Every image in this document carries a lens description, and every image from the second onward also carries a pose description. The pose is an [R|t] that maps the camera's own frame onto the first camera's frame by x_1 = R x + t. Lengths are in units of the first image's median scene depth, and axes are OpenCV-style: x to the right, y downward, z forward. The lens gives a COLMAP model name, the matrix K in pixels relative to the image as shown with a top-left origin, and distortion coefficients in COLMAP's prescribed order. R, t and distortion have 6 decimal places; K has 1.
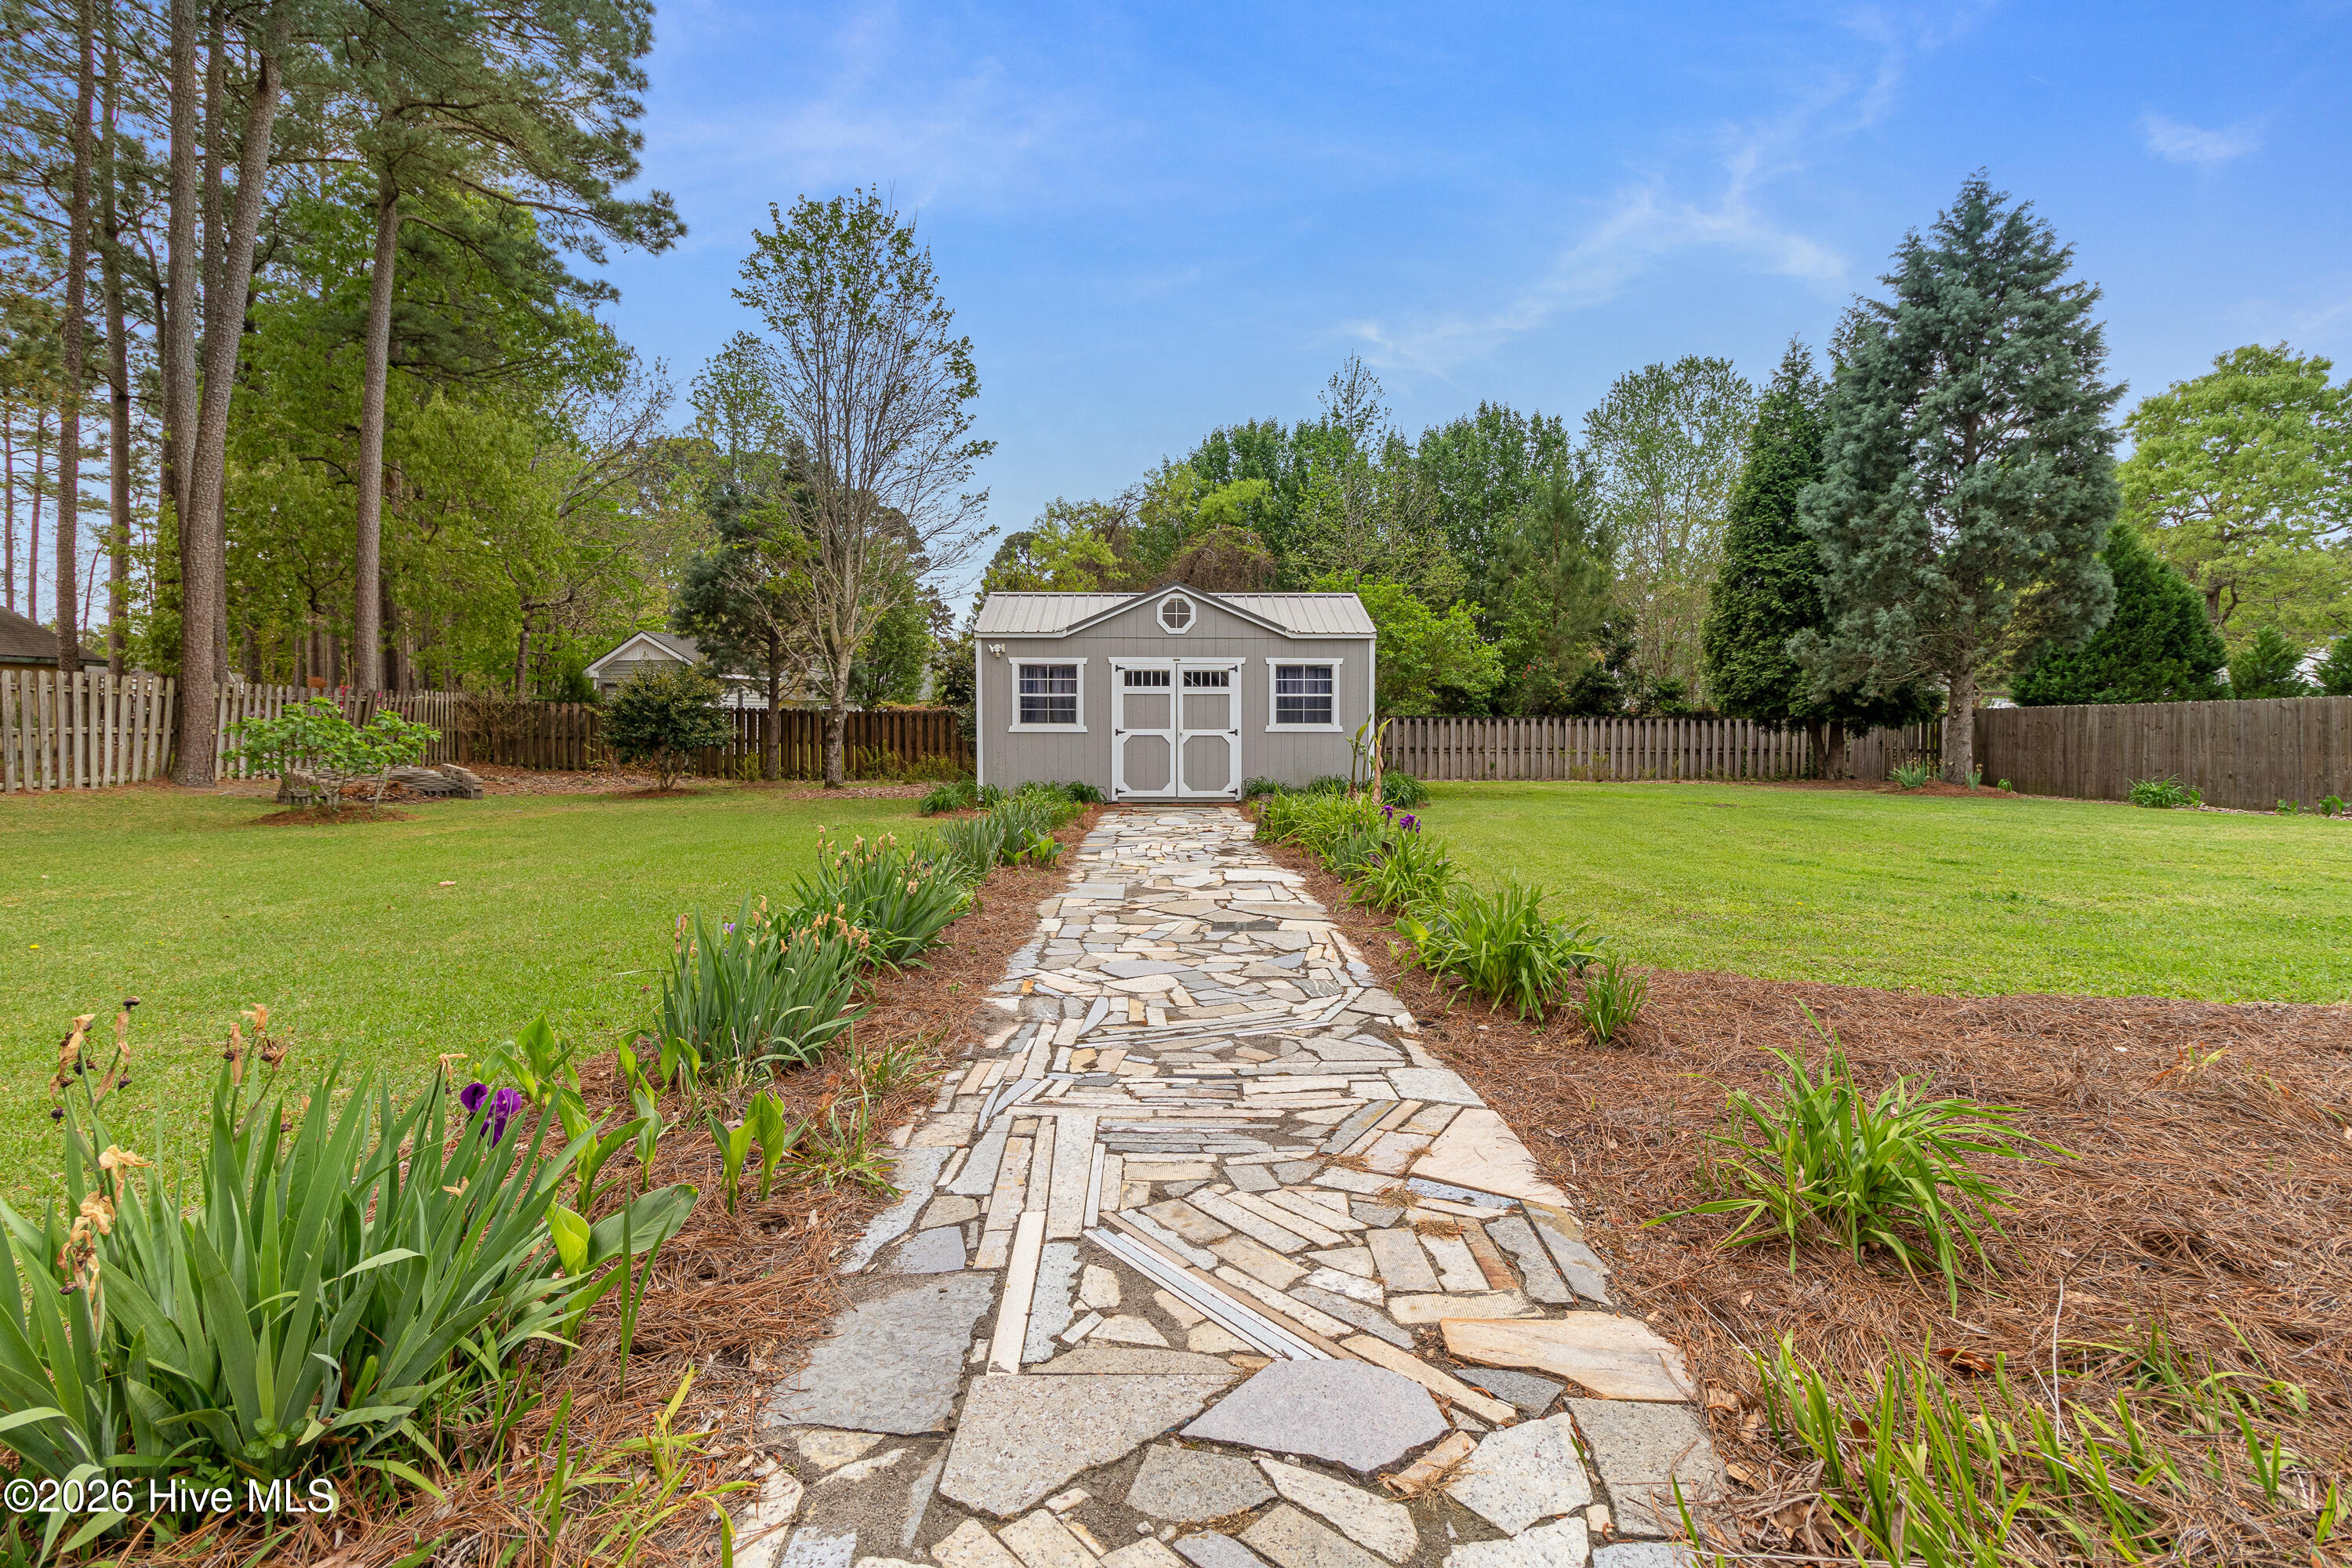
lens RADIAL K [[1093.8, 0, 1259.1], [0, 1093.8, 767.3], [0, 0, 1]] dist [0.005194, 0.000688]
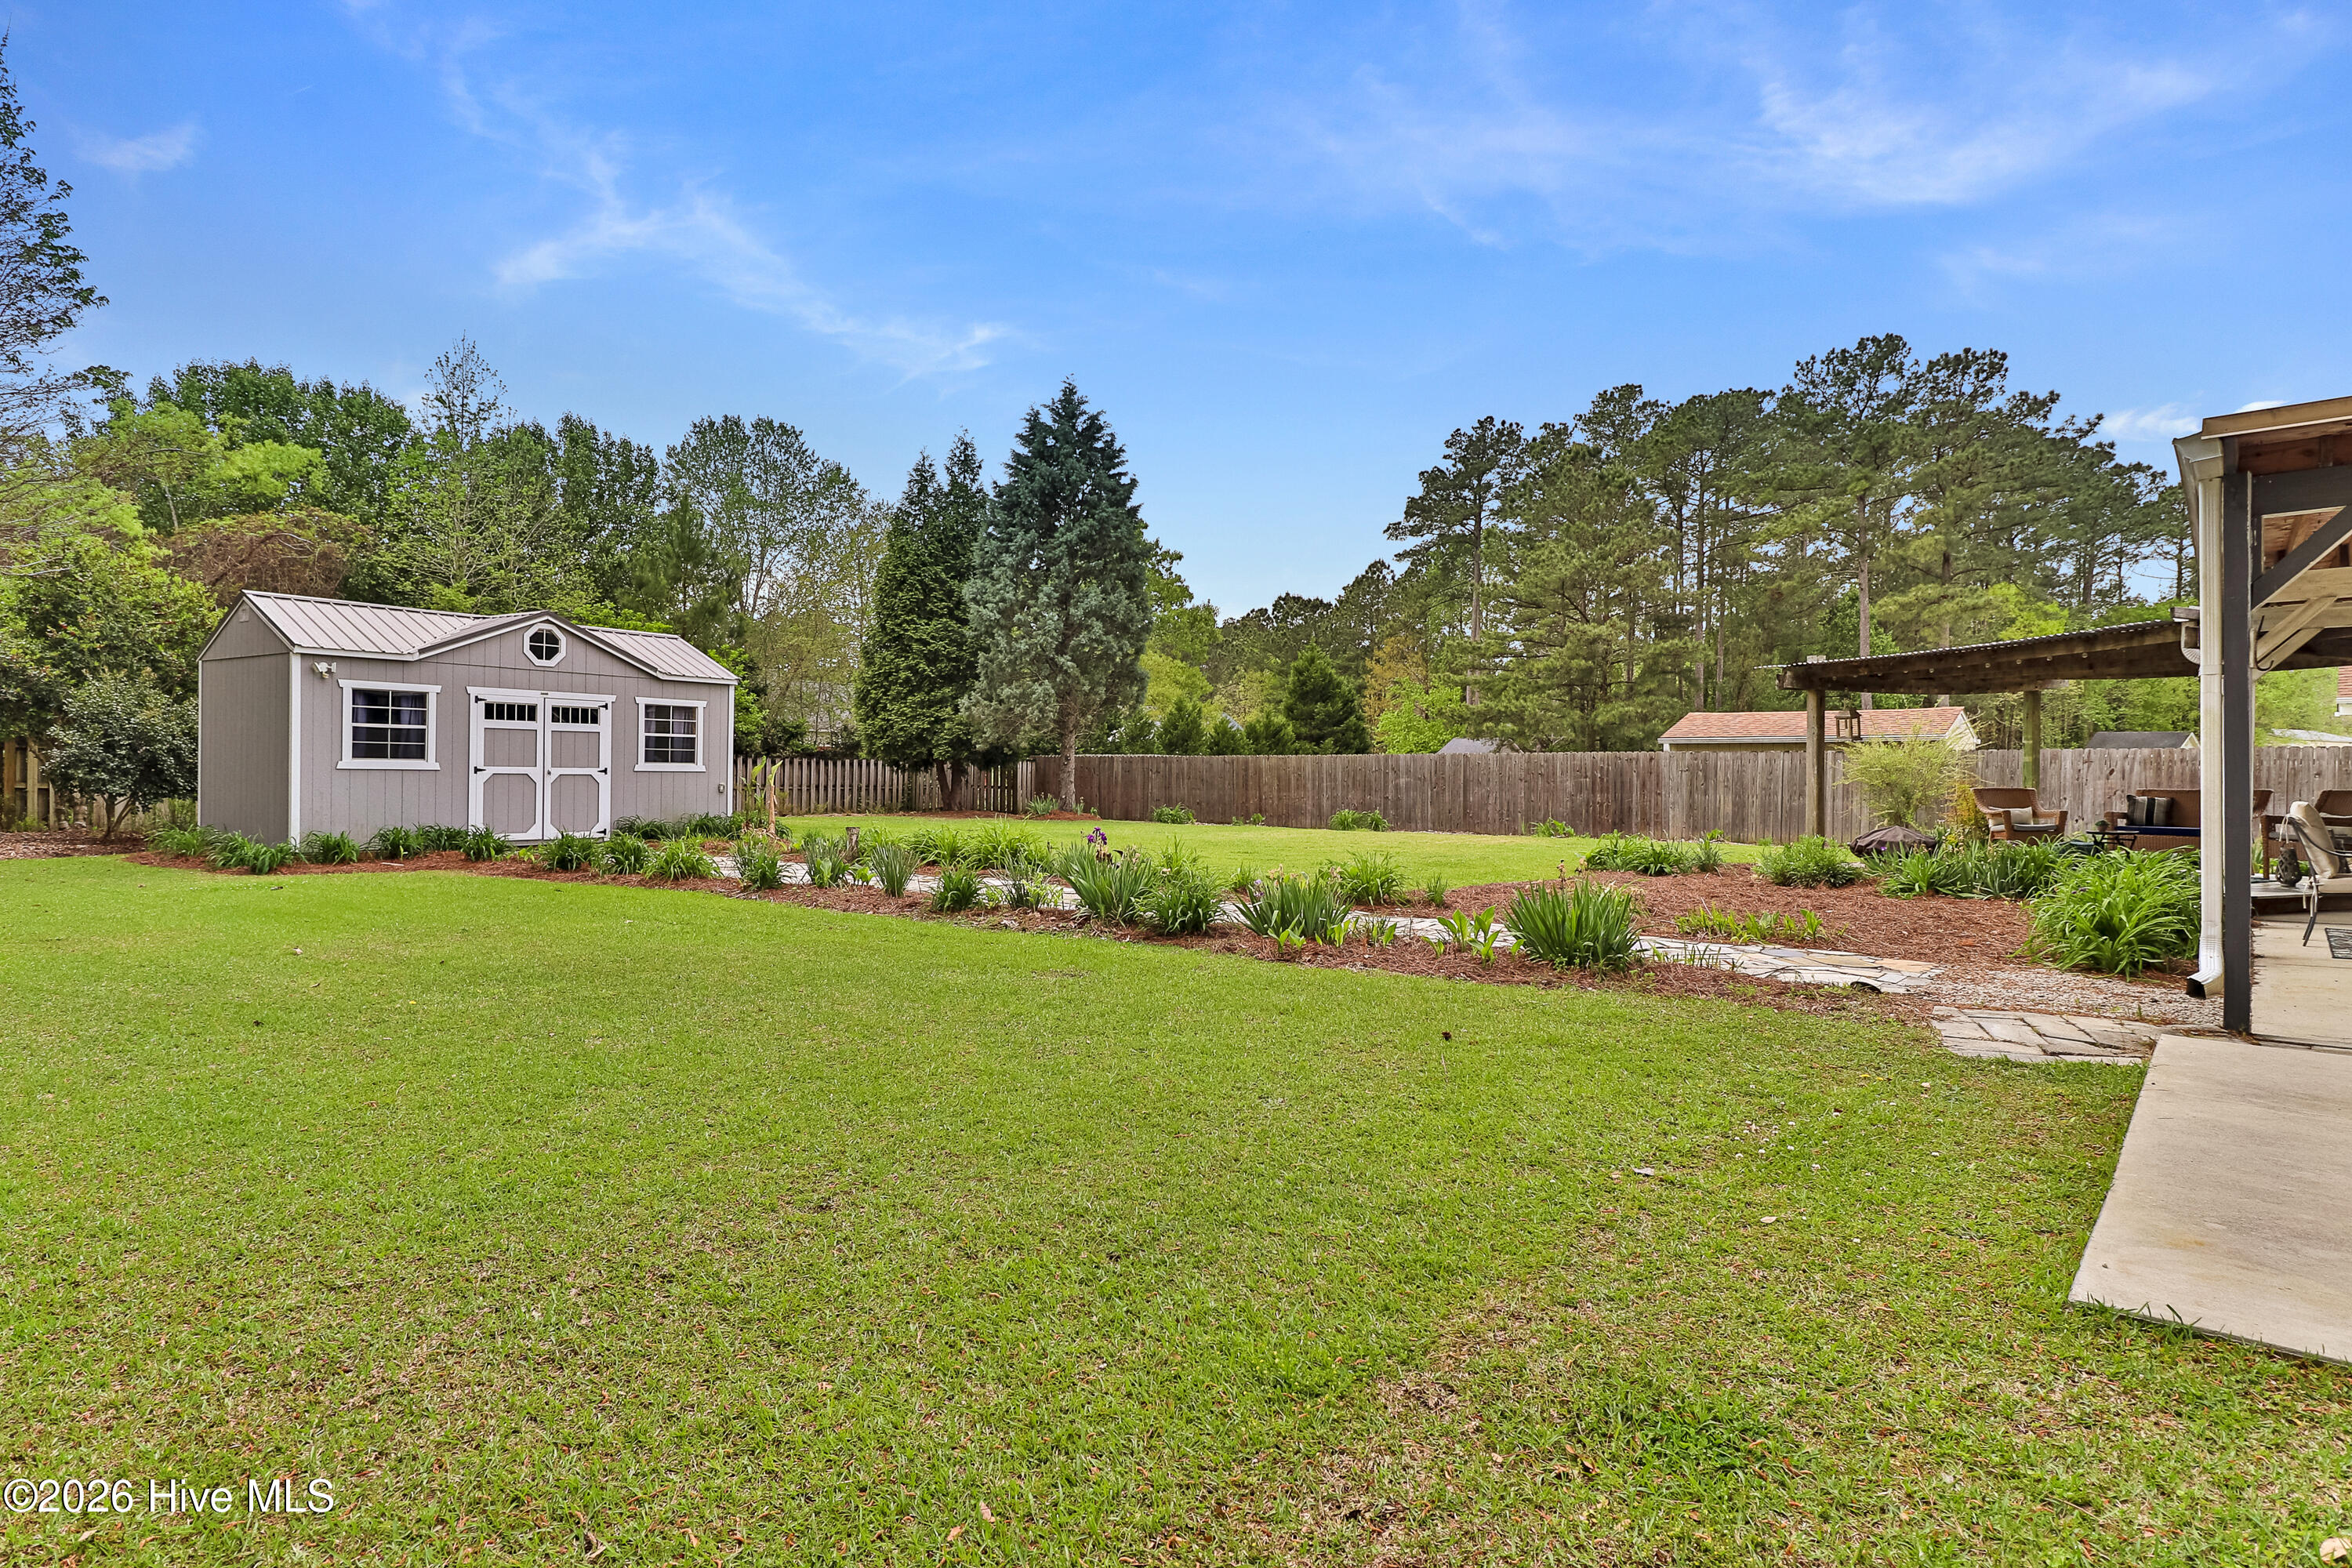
lens RADIAL K [[1246.7, 0, 1127.2], [0, 1246.7, 772.7], [0, 0, 1]] dist [0.035683, -0.018522]
pose [[0.636724, 0.006157, 0.771067, -0.445617], [0.012958, 0.999741, -0.018683, -0.002718], [-0.770983, 0.021888, 0.636479, -0.055566]]
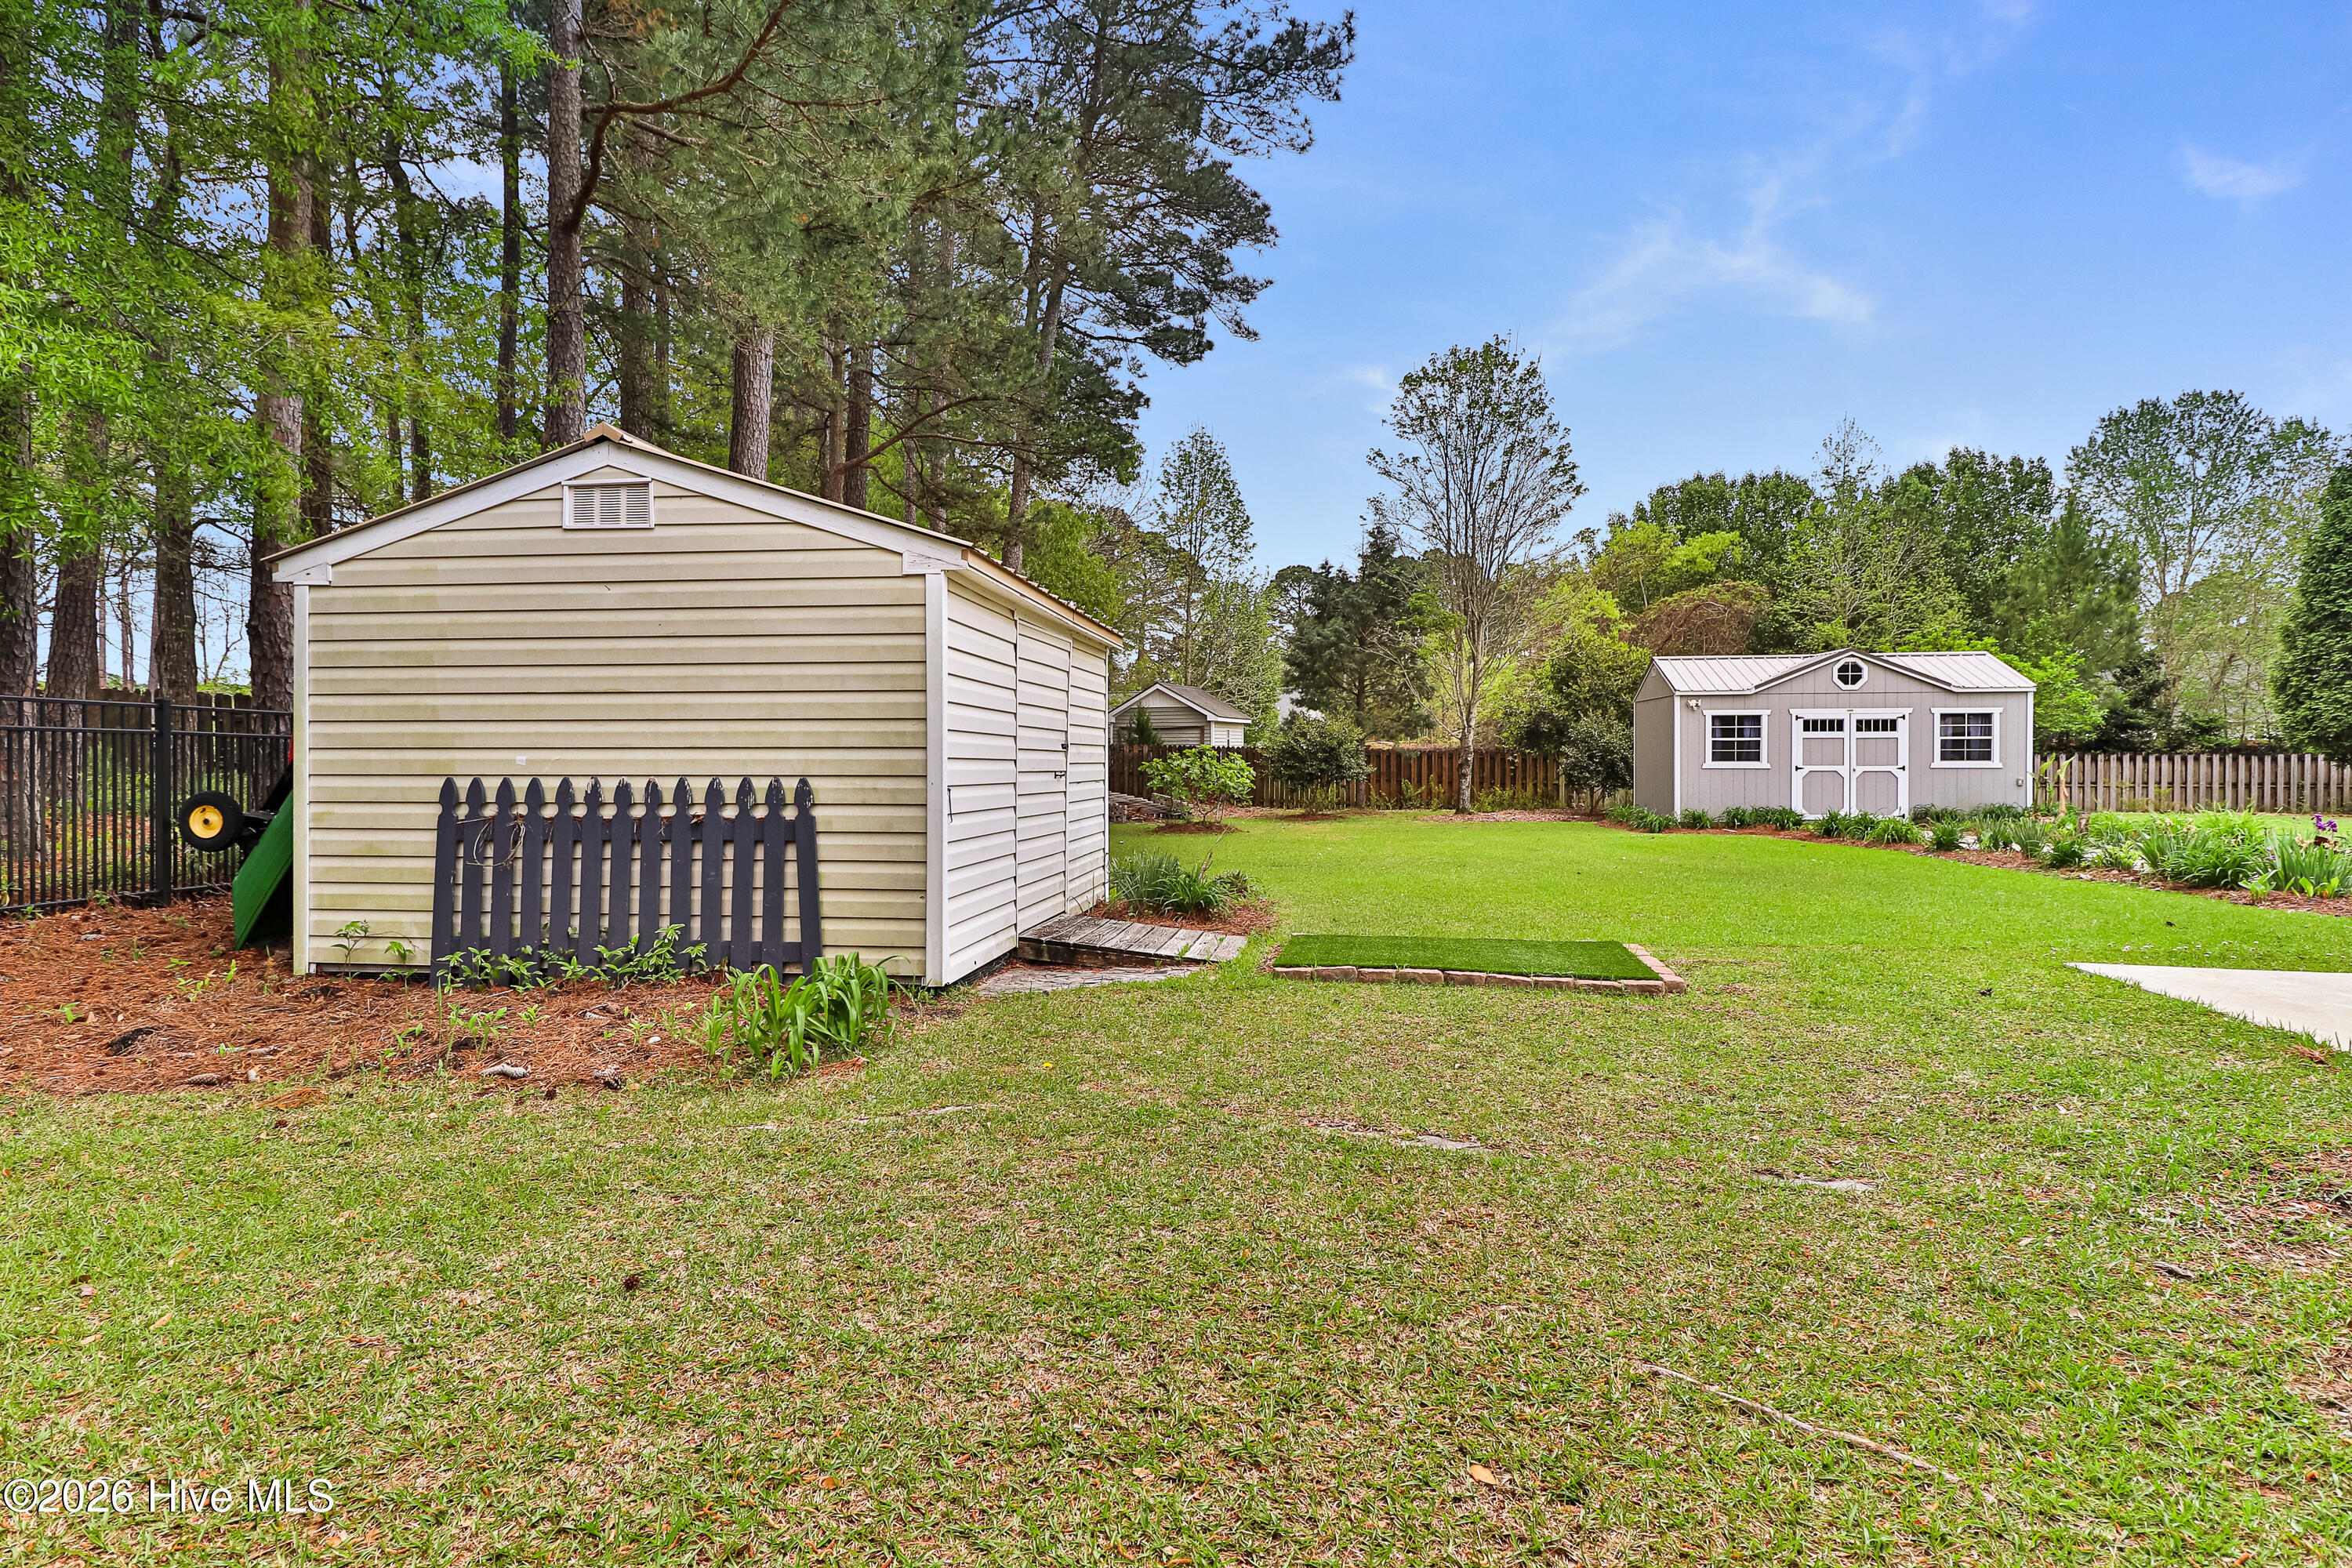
lens RADIAL K [[1246.7, 0, 1127.2], [0, 1246.7, 772.7], [0, 0, 1]] dist [0.035683, -0.018522]
pose [[0.979676, -0.000909, -0.200583, -0.451598], [-0.004784, 0.999599, -0.027899, 0.013003], [0.200528, 0.028291, 0.979279, -0.434673]]
